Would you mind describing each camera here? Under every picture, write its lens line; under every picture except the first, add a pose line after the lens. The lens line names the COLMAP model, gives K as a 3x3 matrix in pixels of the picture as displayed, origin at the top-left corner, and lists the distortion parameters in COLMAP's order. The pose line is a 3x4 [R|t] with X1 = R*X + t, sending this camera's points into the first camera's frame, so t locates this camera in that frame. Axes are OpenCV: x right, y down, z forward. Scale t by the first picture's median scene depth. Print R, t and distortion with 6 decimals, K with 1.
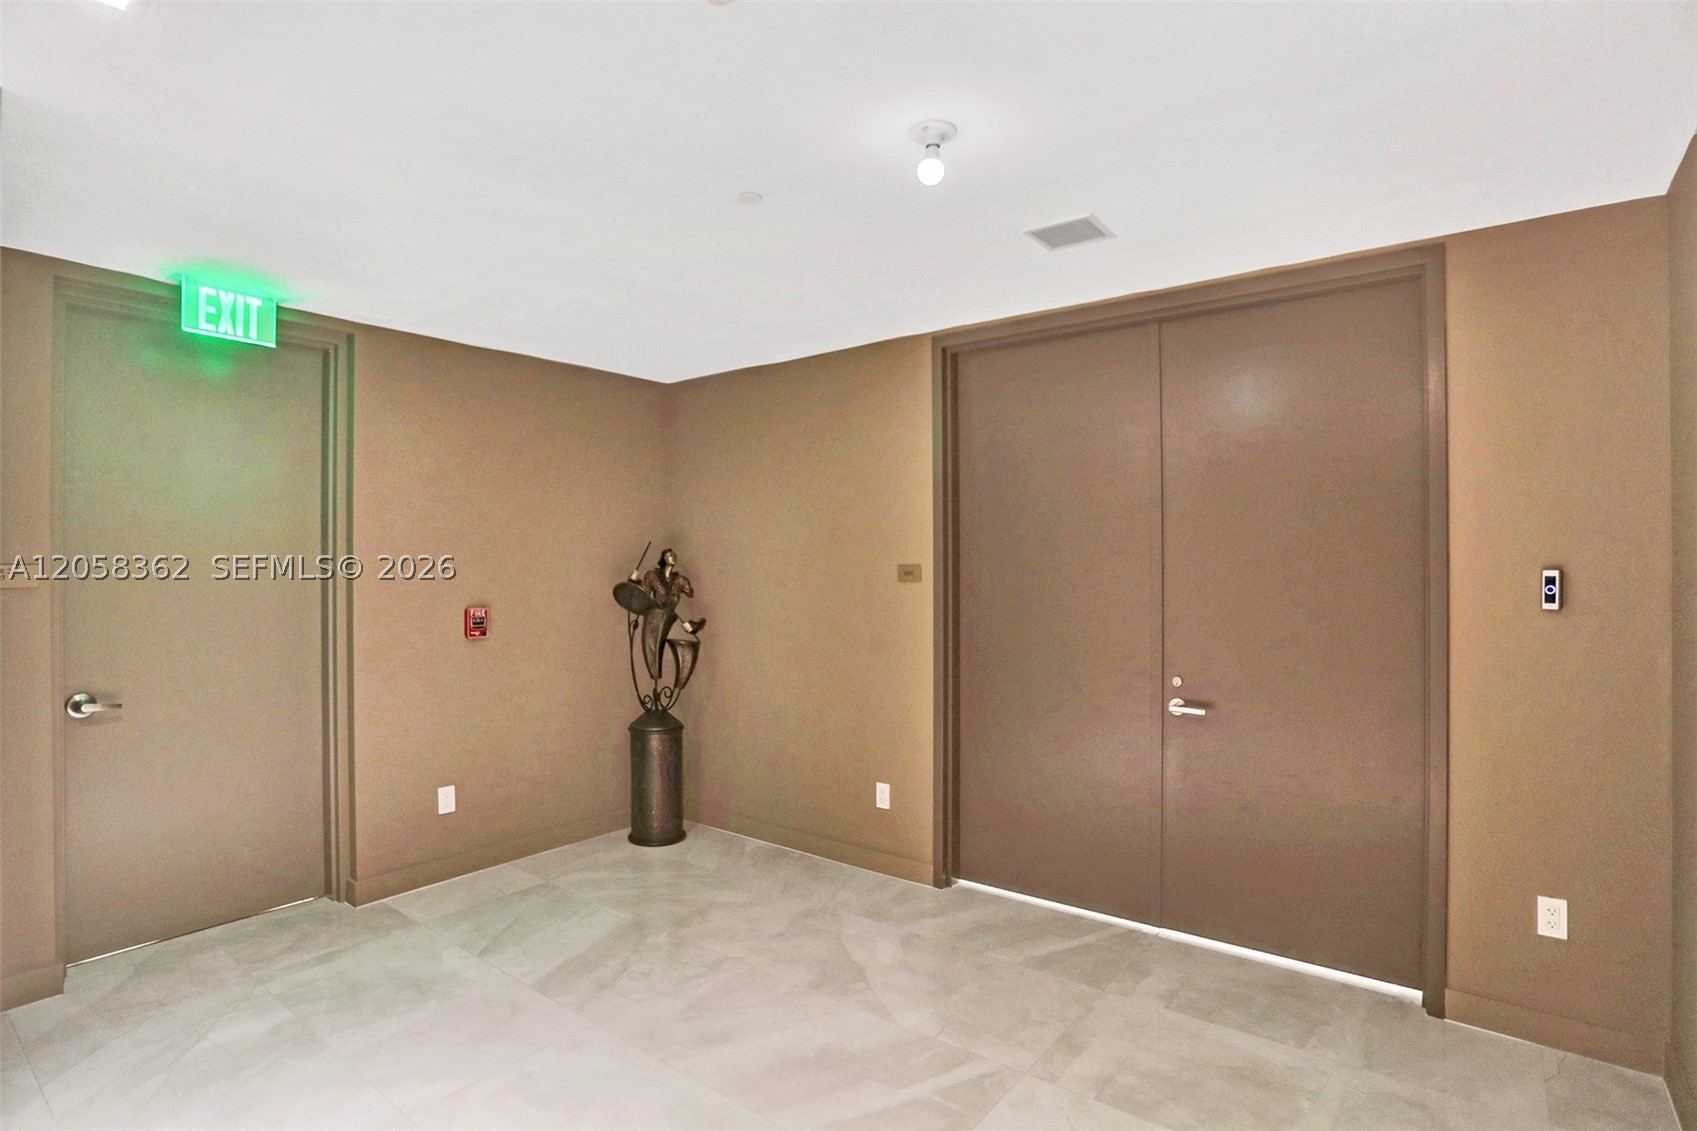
lens RADIAL K [[859.3, 0, 848.5], [0, 859.3, 565.5], [0, 0, 1]] dist [-0.085148, 0.029946]
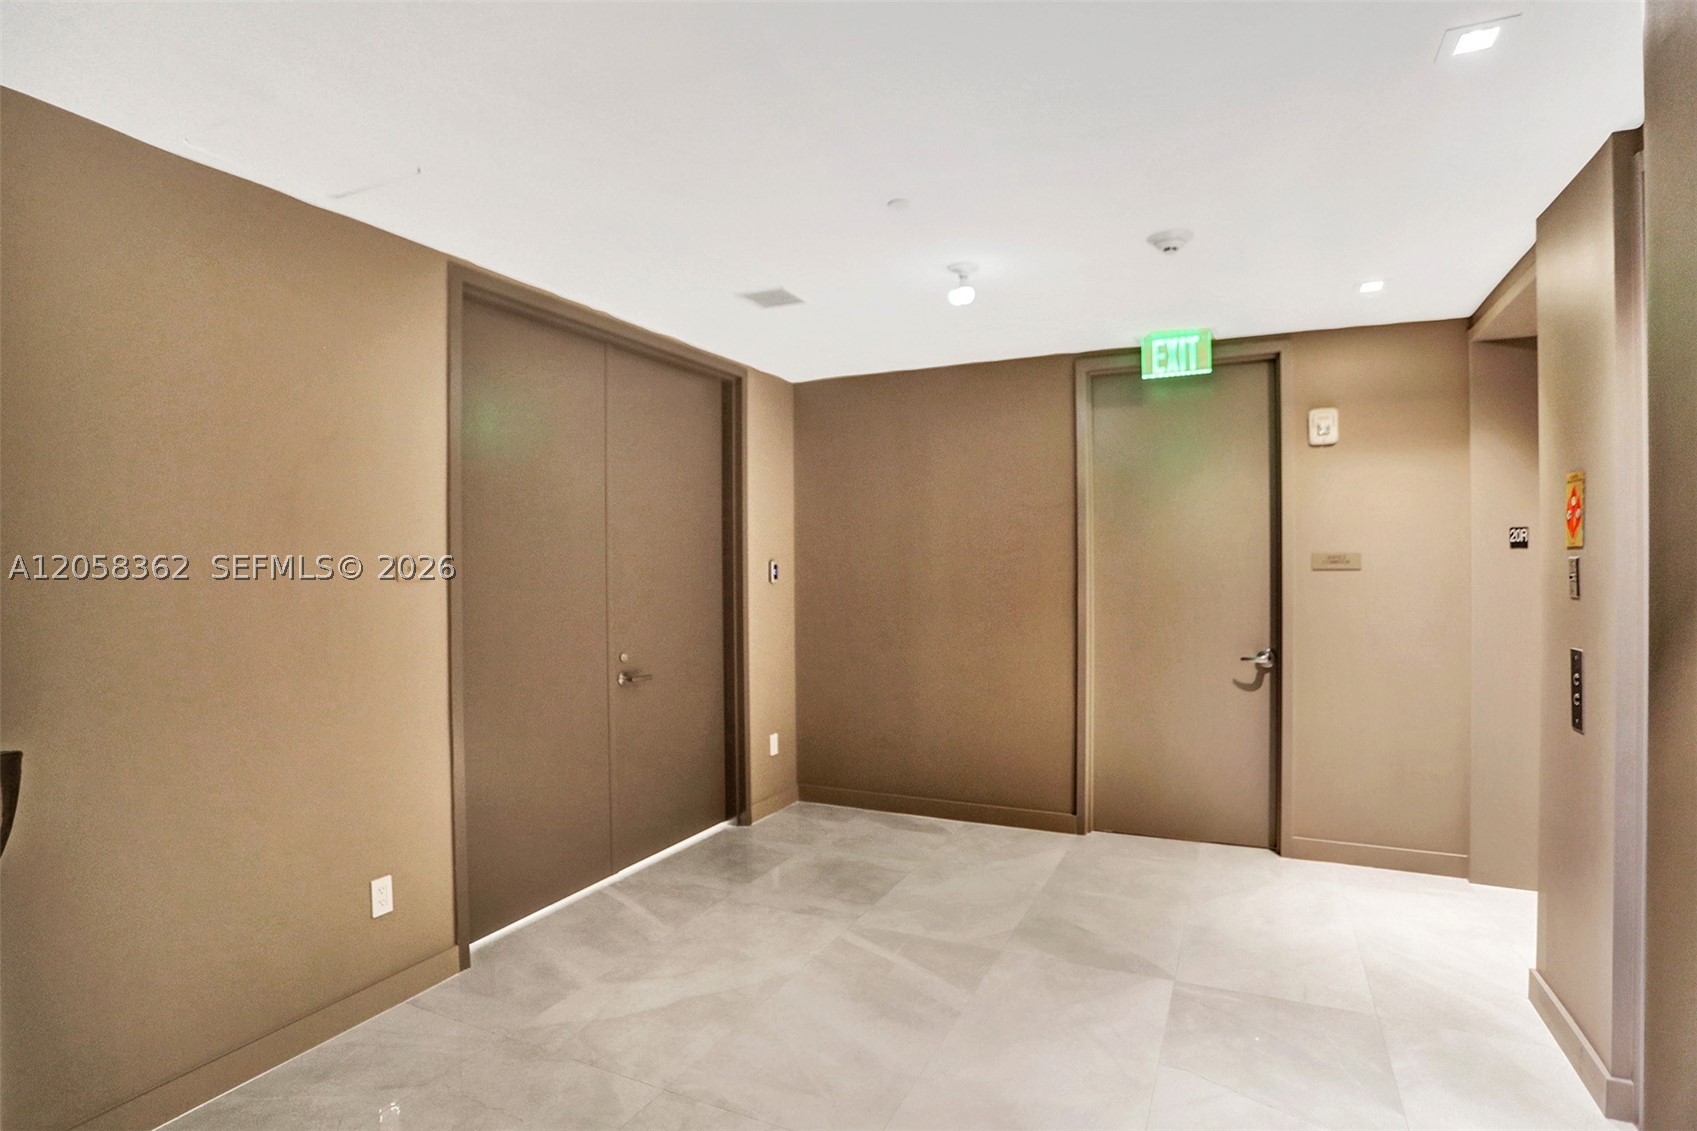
lens RADIAL K [[859.3, 0, 848.5], [0, 859.3, 565.5], [0, 0, 1]] dist [-0.085148, 0.029946]
pose [[-0.227111, -0.002853, 0.973865, -0.844100], [0.004591, 0.999981, 0.004000, 0.006494], [-0.973858, 0.005379, -0.227094, 0.965893]]
